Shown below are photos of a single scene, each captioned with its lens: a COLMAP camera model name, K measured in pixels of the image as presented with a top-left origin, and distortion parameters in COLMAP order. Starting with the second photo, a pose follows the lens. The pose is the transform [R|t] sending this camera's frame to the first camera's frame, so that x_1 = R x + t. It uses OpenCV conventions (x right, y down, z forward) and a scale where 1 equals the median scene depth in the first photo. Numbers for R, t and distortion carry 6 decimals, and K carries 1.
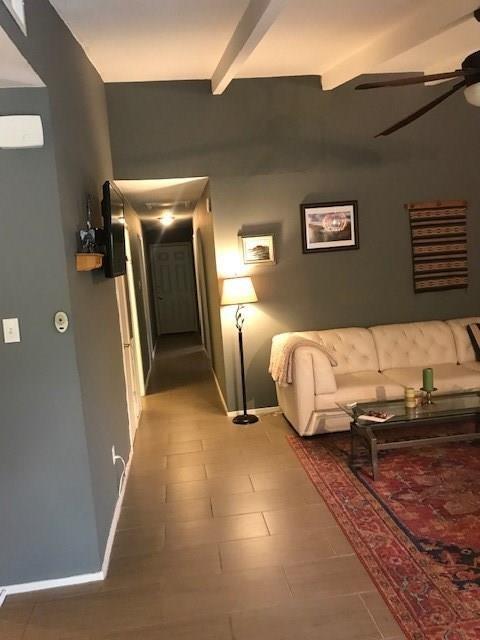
lens RADIAL K [[528.1, 0, 244.6], [0, 528.1, 323.9], [0, 0, 1]] dist [0.040447, -0.042726]
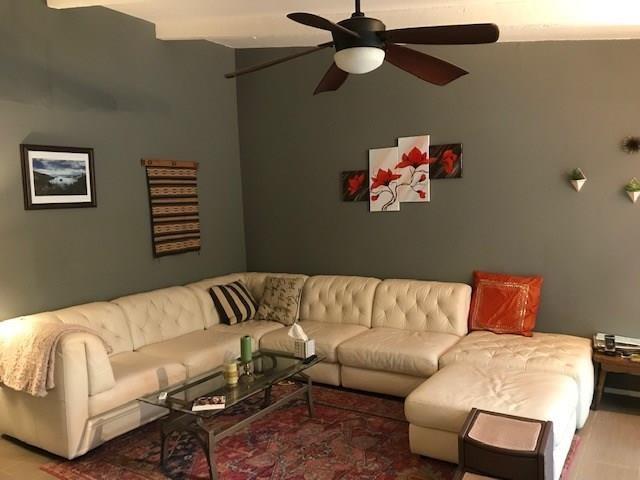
lens RADIAL K [[528.1, 0, 319.5], [0, 528.1, 236.3], [0, 0, 1]] dist [0.040447, -0.042726]
pose [[0.649052, -0.006701, 0.760714, -0.192330], [0.082396, 0.994698, -0.061540, -0.015333], [-0.756269, 0.102622, 0.646163, 0.206093]]
